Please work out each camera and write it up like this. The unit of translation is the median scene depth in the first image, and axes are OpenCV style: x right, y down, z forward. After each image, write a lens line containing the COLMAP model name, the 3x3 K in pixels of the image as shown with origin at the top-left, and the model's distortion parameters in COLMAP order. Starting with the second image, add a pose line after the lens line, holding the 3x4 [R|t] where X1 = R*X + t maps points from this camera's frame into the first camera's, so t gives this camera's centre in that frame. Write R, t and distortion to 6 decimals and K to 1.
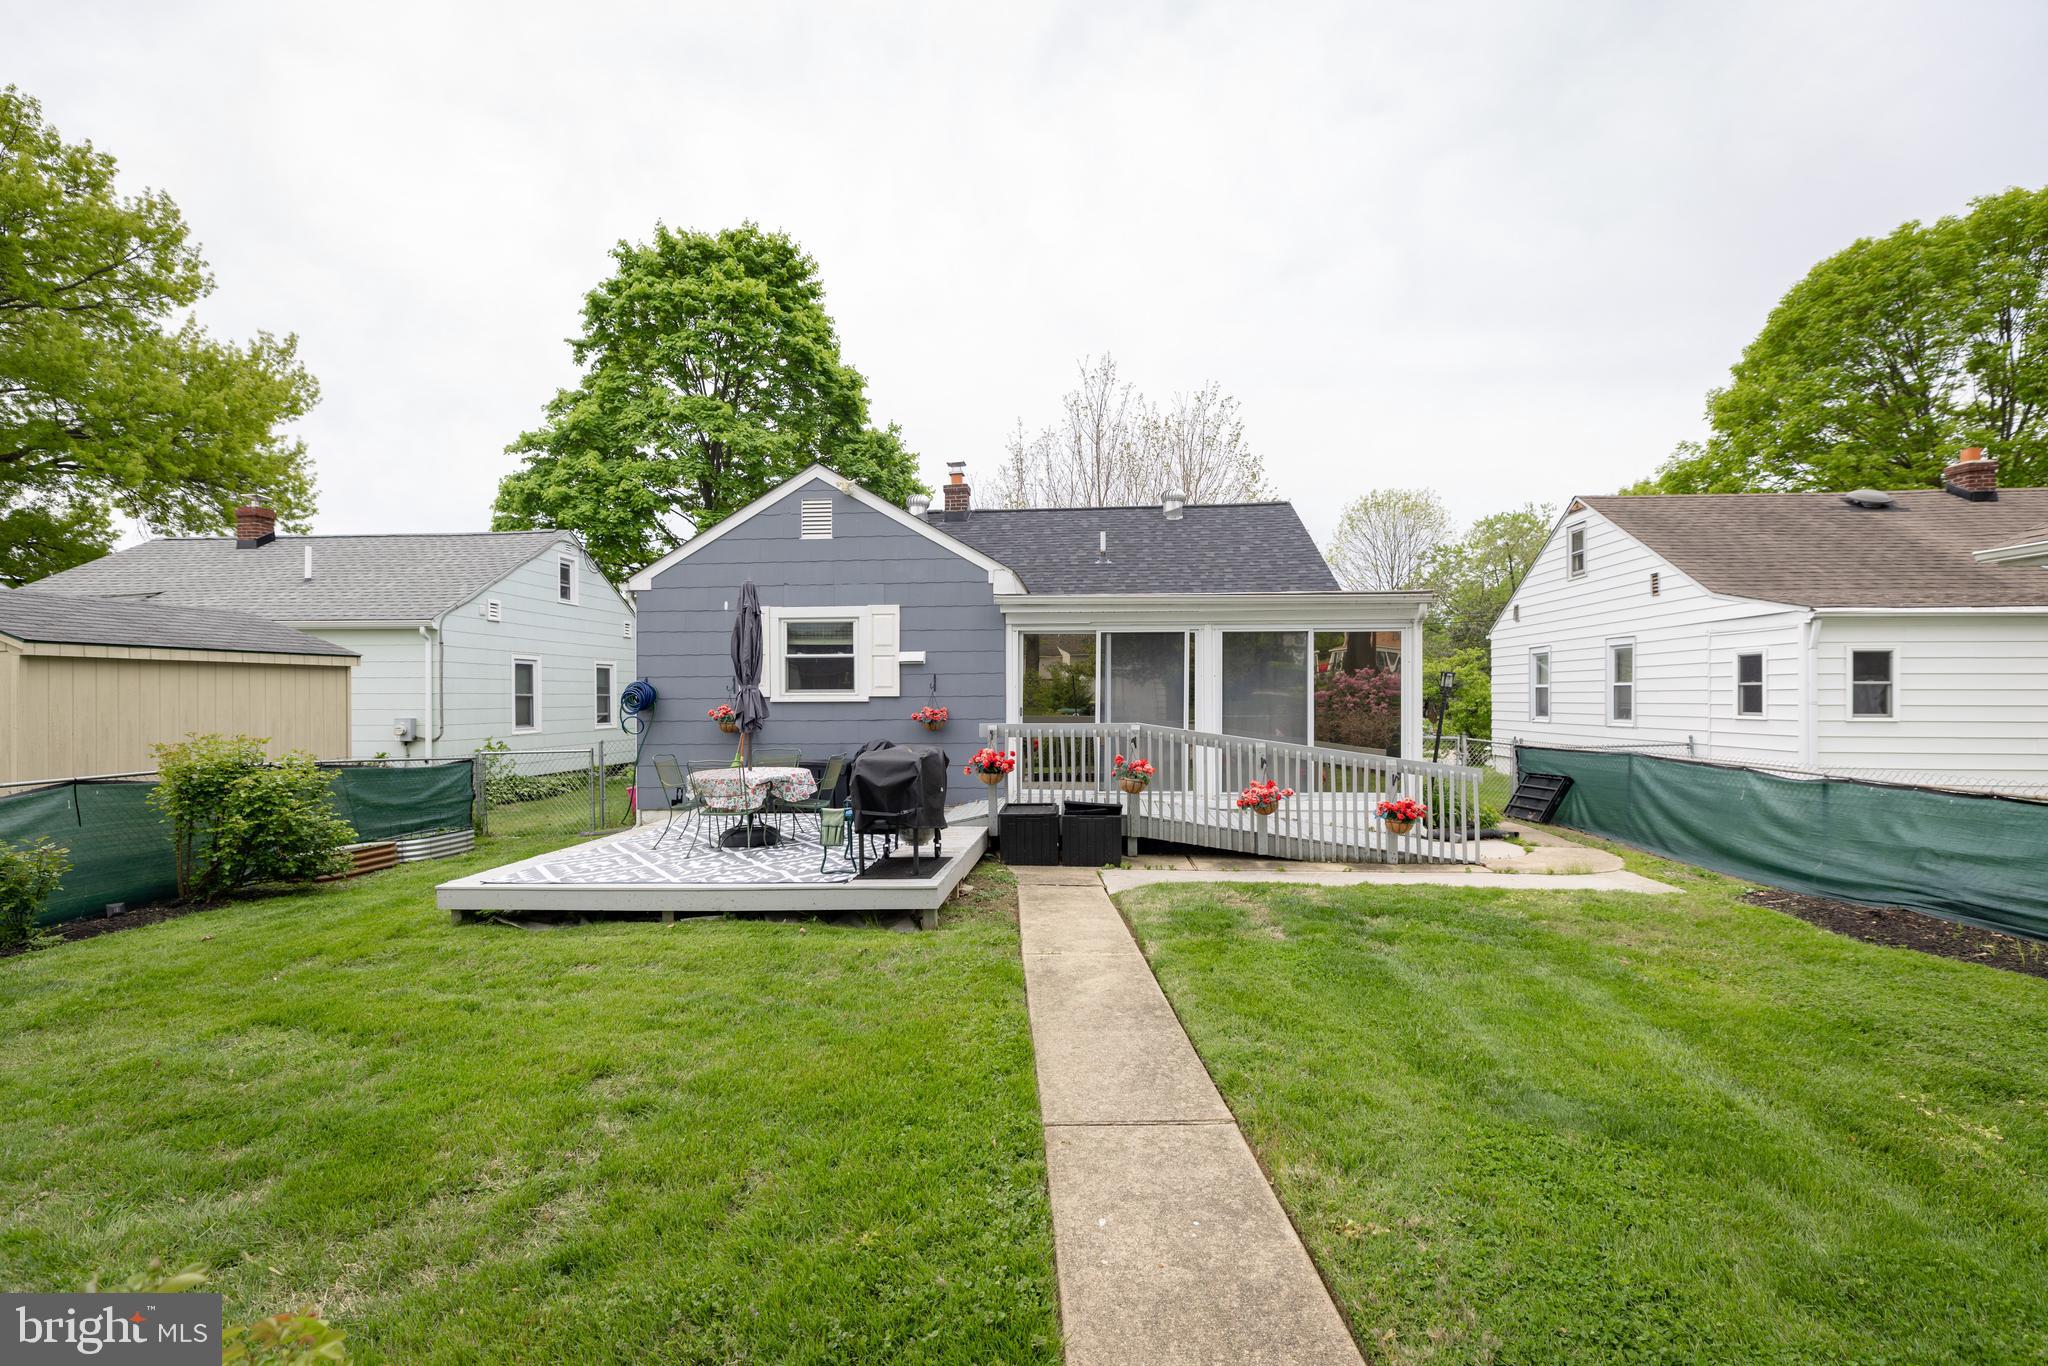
lens RADIAL K [[919.6, 0, 1022.4], [0, 919.6, 686.5], [0, 0, 1]] dist [0.004527, 0.000500]
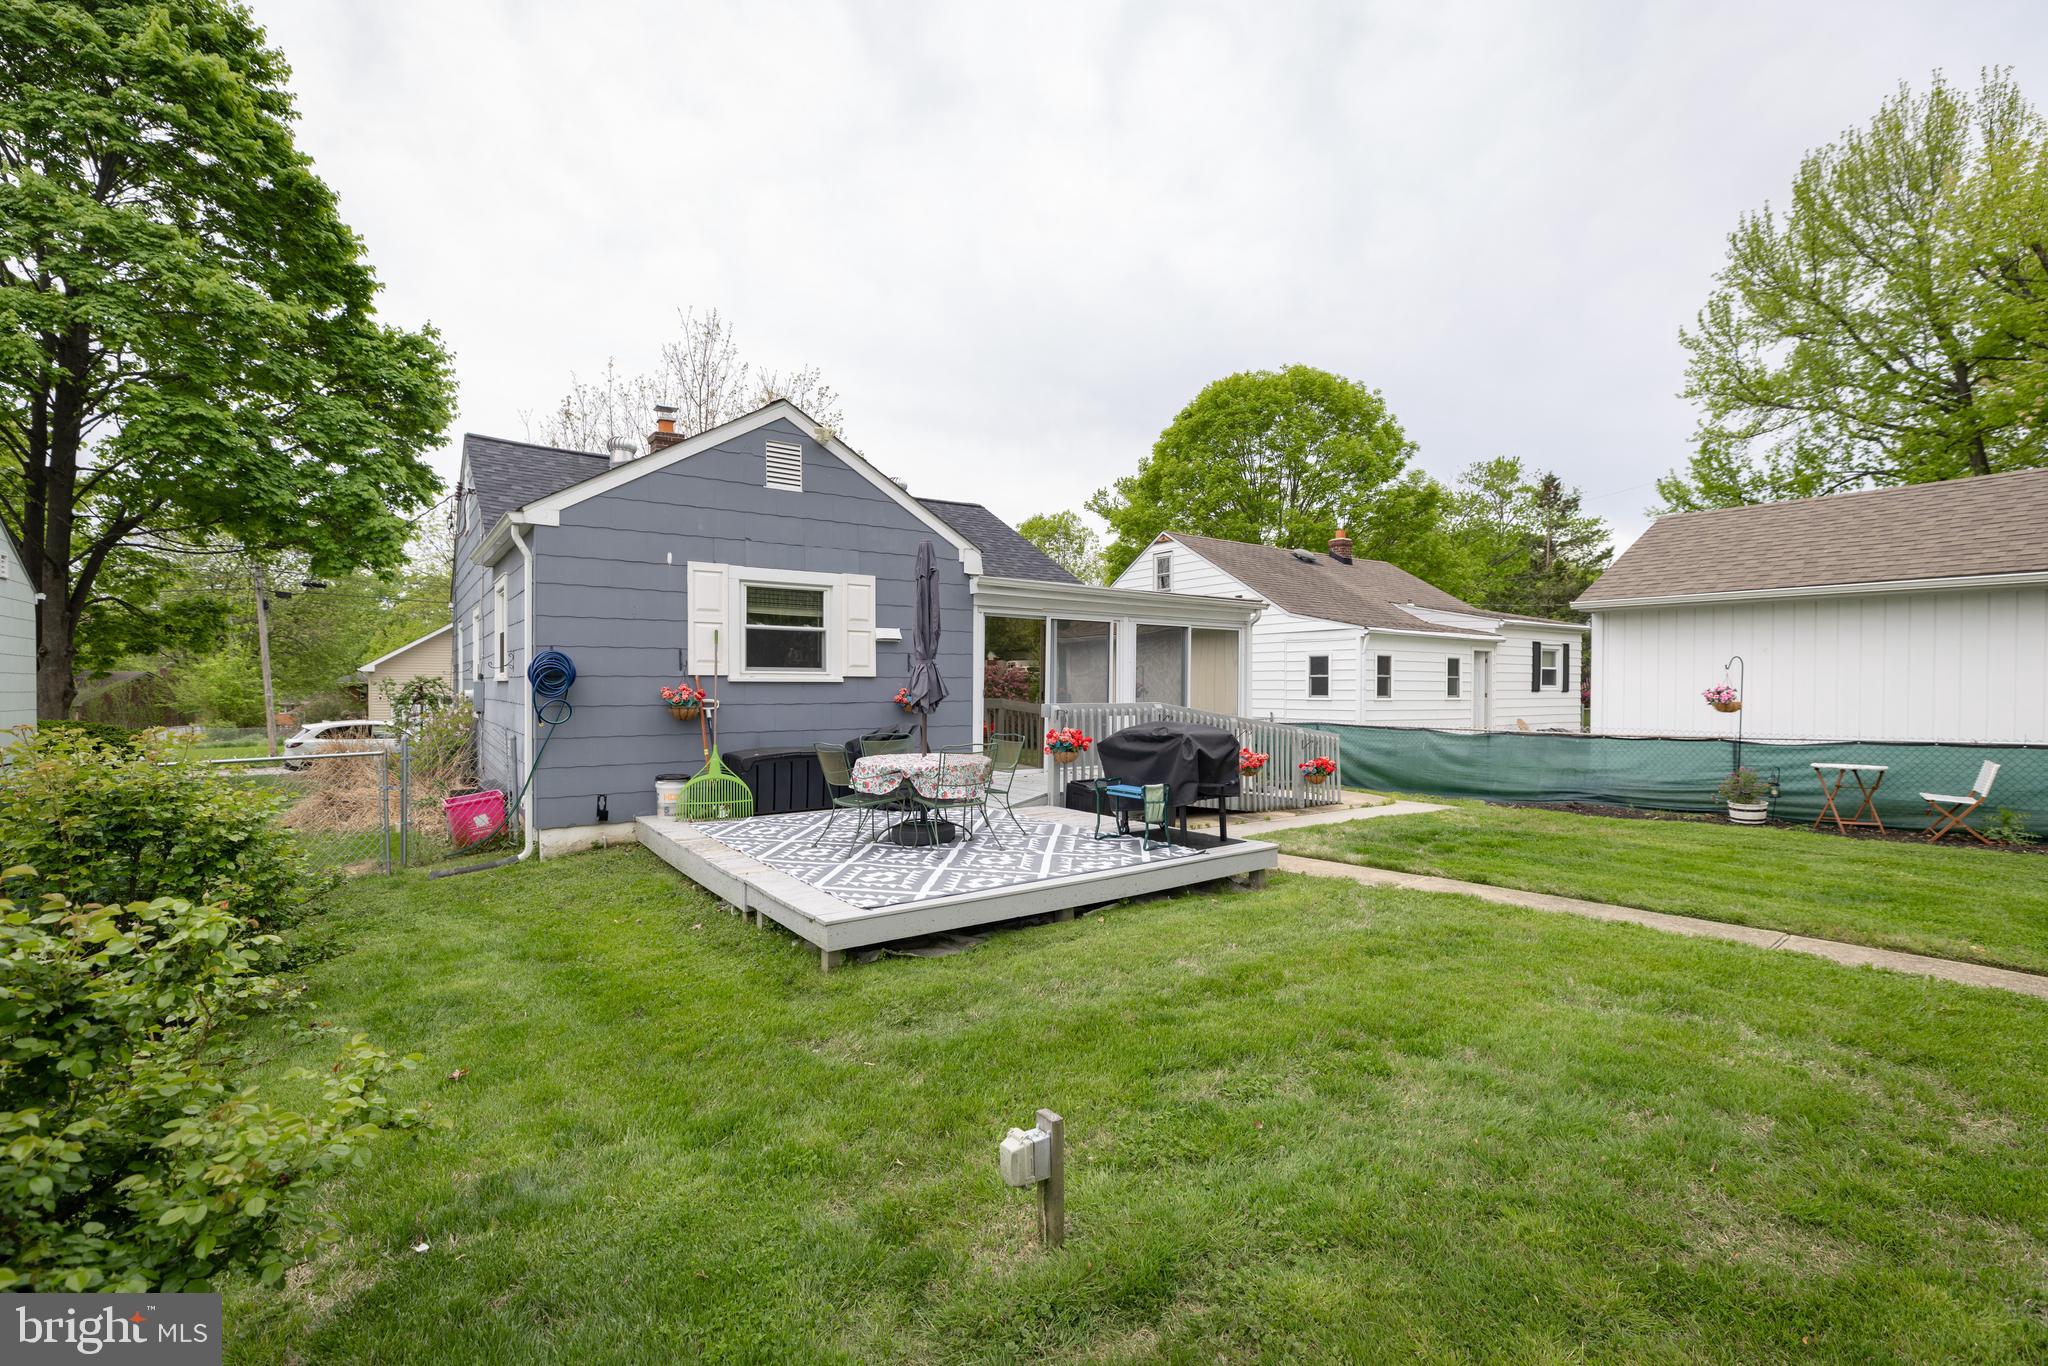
lens RADIAL K [[919.6, 0, 1024.0], [0, 919.6, 689.9], [0, 0, 1]] dist [0.004527, 0.000500]
pose [[0.762685, 0.003232, 0.646762, -0.601411], [-0.011239, 0.999903, 0.008257, 0.014377], [-0.646672, -0.013566, 0.762647, 0.209115]]
